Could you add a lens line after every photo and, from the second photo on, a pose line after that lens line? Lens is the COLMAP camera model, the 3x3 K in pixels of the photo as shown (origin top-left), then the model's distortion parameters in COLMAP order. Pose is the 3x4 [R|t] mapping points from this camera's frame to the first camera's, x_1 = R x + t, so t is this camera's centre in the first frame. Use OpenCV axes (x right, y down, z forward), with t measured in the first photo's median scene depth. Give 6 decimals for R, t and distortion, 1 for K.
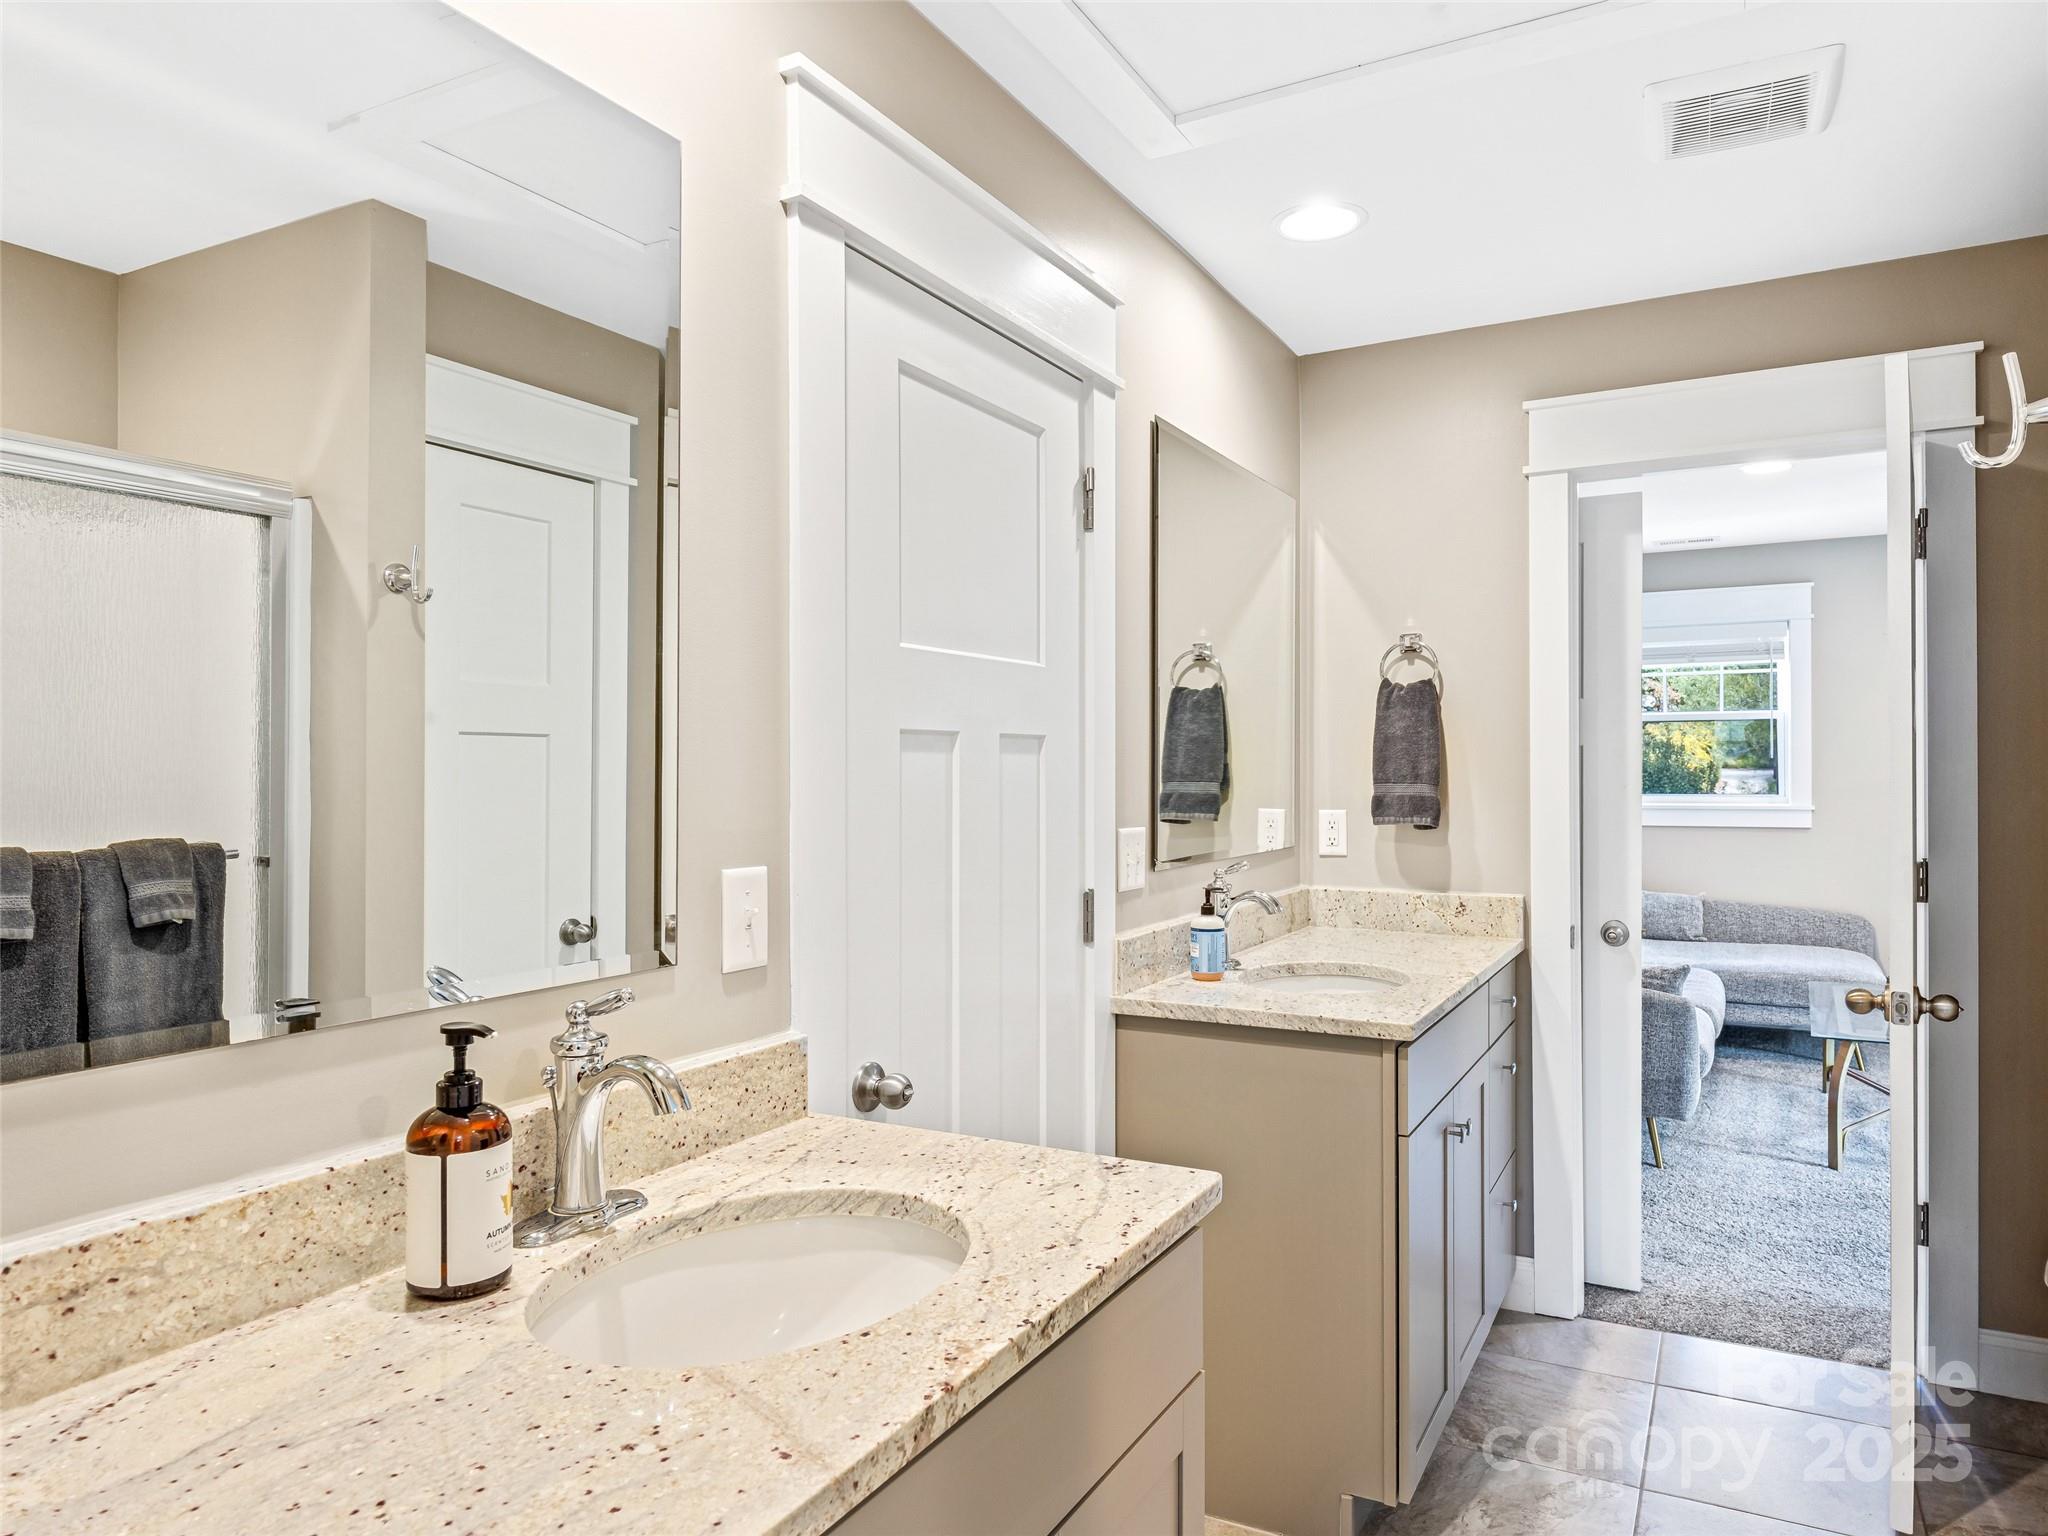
lens RADIAL K [[1256.7, 0, 1034.4], [0, 1256.7, 790.2], [0, 0, 1]] dist [0.000398, -0.000383]
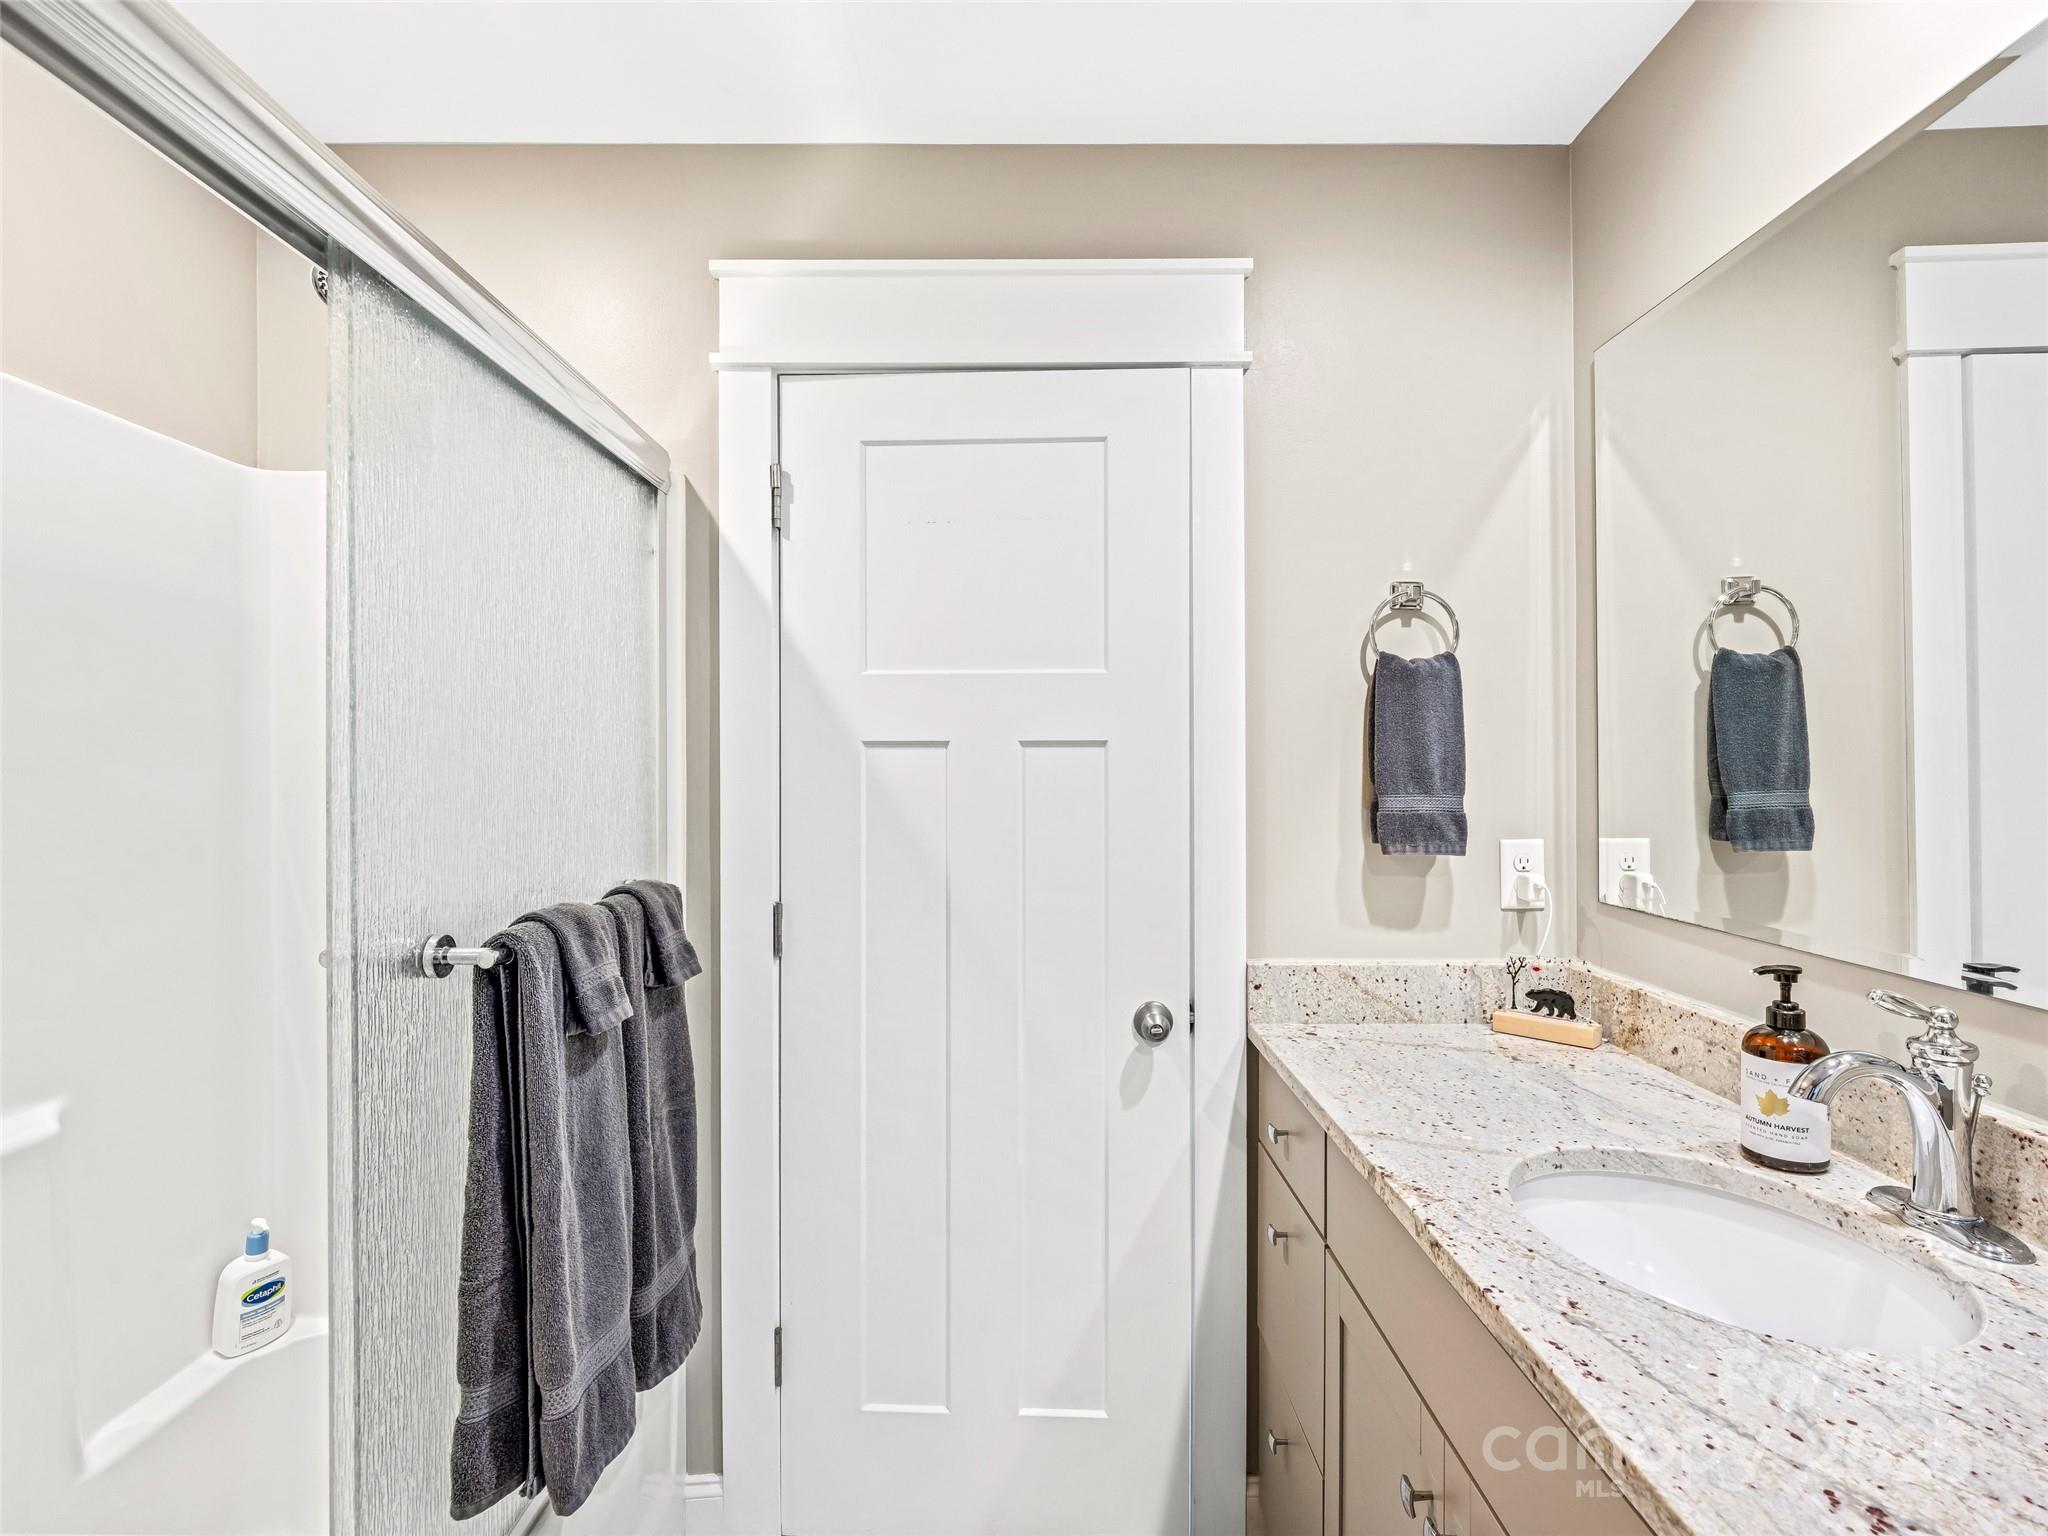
lens RADIAL K [[997.2, 0, 1067.6], [0, 997.2, 763.6], [0, 0, 1]] dist [-0.000785, -0.000759]
pose [[-0.852069, -0.000746, -0.523429, 0.767734], [-0.003760, 0.999982, 0.004695, -0.027410], [0.523416, 0.005969, -0.852056, 1.565801]]
